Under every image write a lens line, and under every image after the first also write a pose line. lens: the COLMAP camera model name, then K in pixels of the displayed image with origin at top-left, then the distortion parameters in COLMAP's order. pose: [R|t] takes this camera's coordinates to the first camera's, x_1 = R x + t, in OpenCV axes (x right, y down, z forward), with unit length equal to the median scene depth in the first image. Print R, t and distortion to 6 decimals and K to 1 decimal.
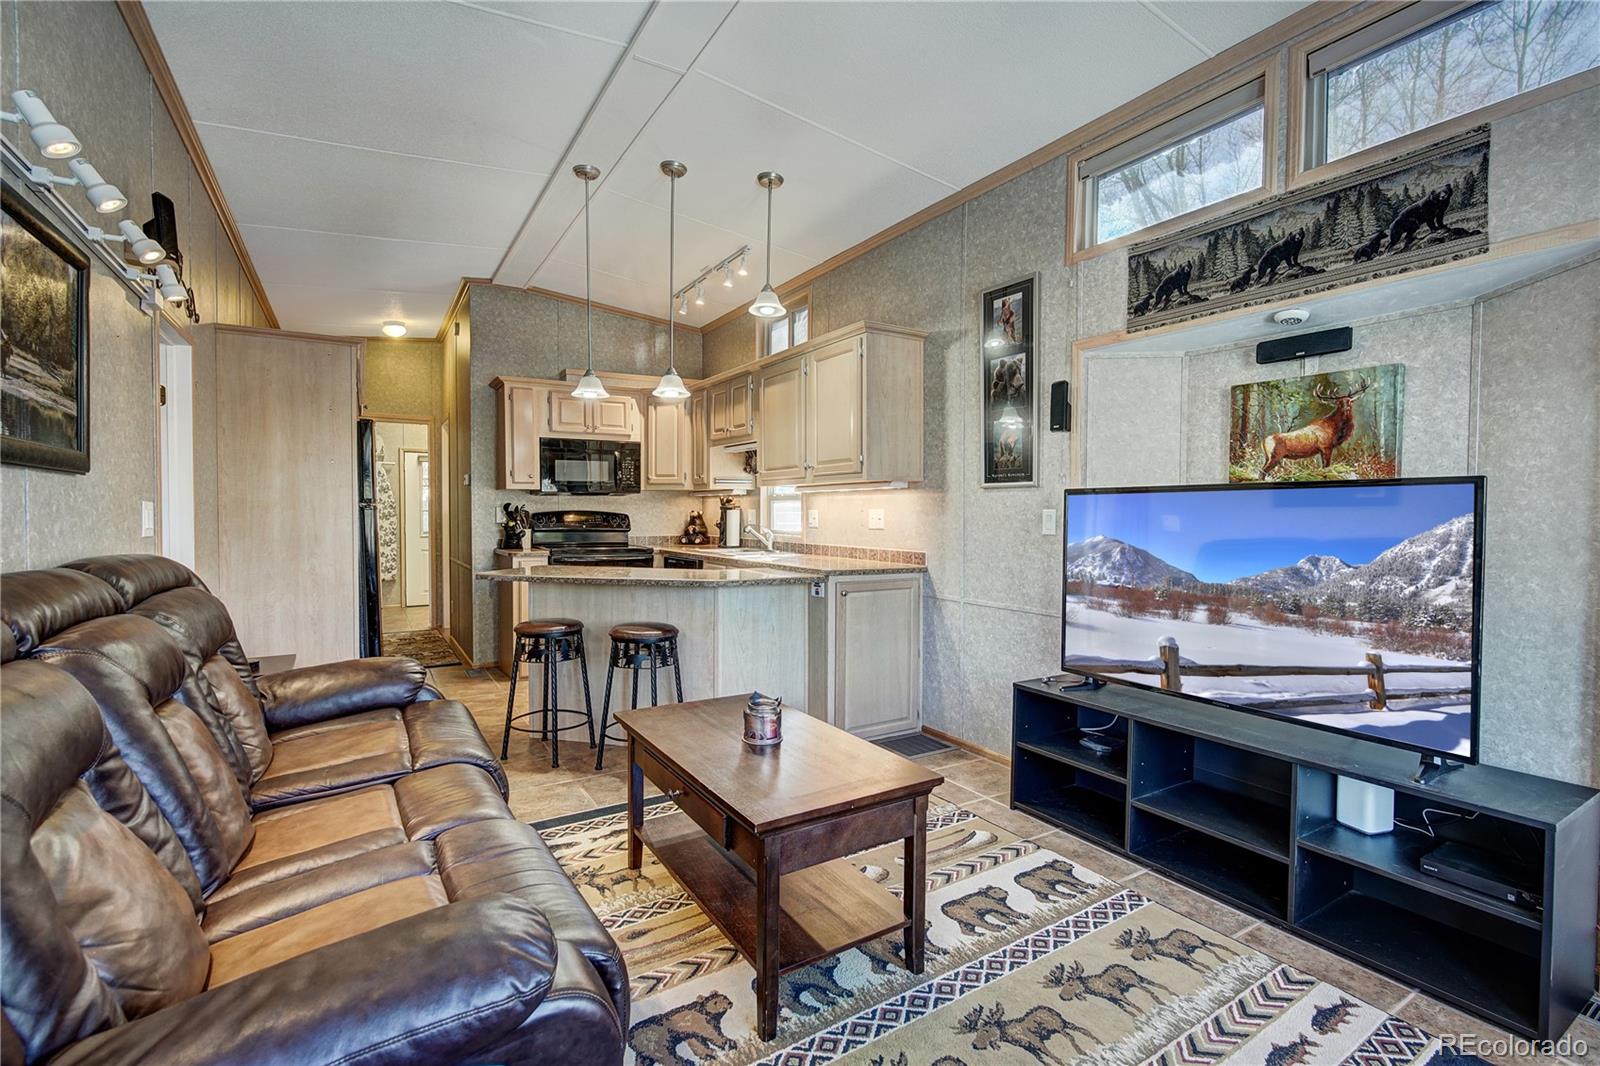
lens RADIAL K [[723.1, 0, 806.3], [0, 723.1, 537.1], [0, 0, 1]] dist [-0.003293, 0.001006]
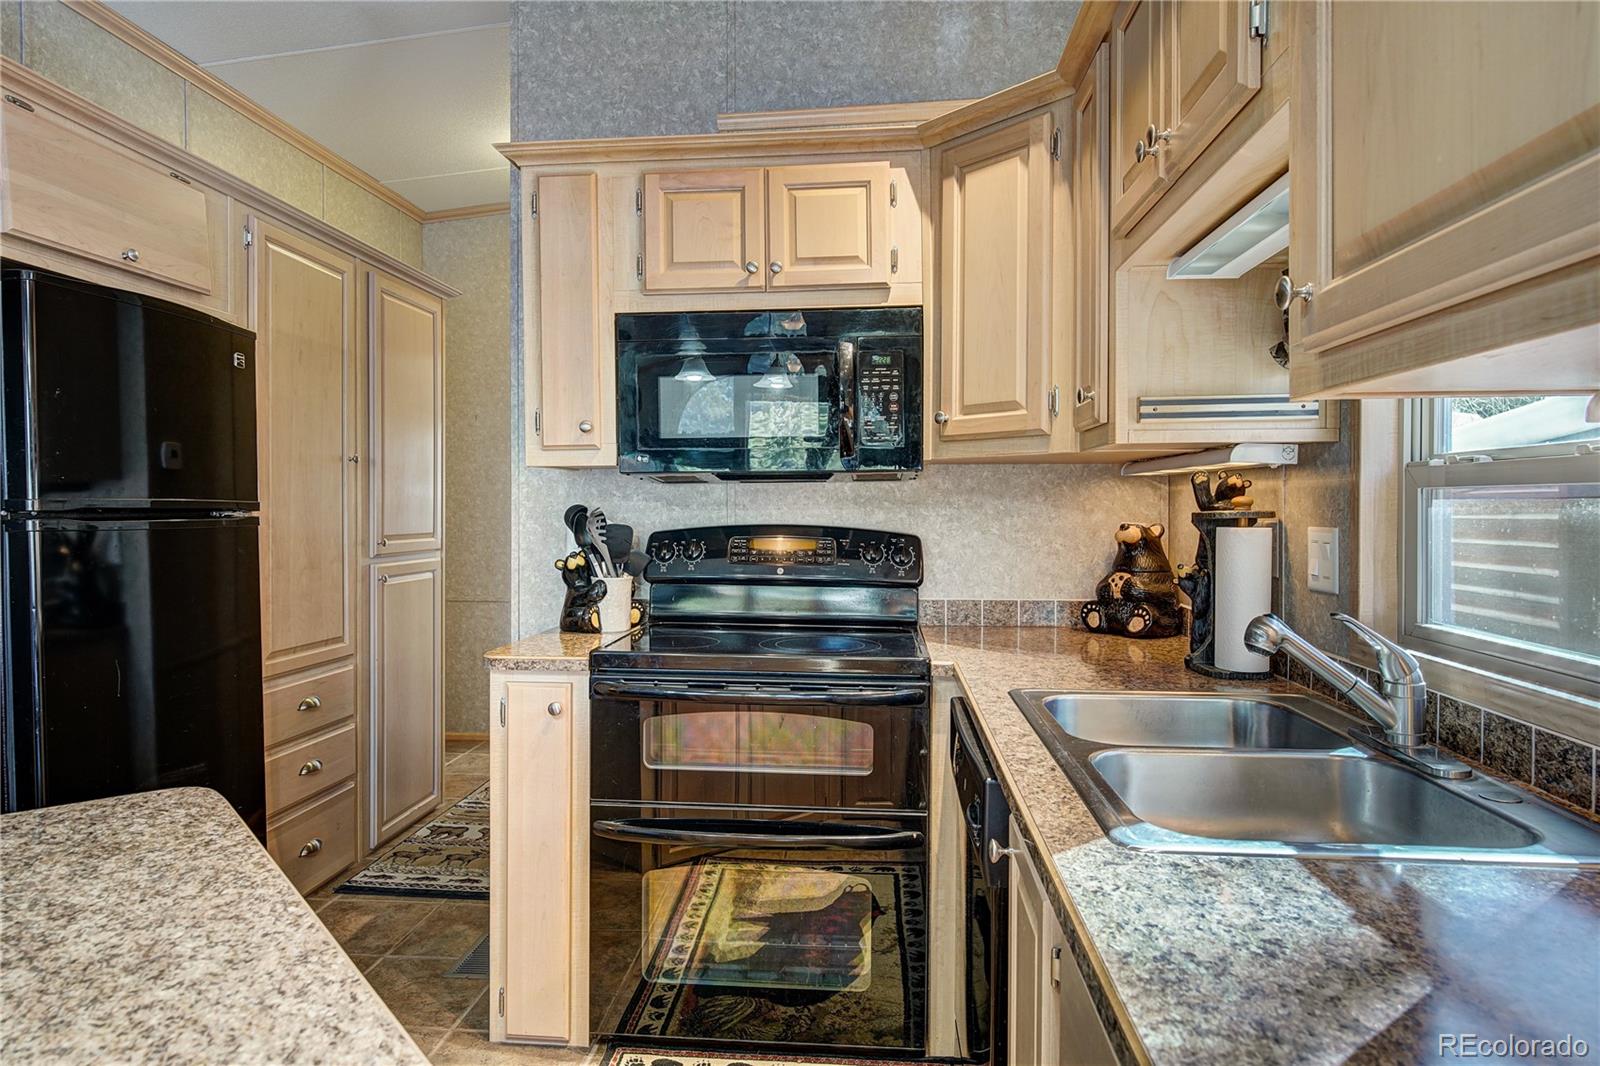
lens RADIAL K [[962.4, 0, 801.9], [0, 962.4, 523.7], [0, 0, 1]] dist [0.001064, 0.001147]
pose [[0.803534, 0.006690, -0.595222, -0.048848], [-0.017277, 0.999778, -0.012086, -0.062471], [0.595008, 0.019995, 0.803471, 1.243477]]
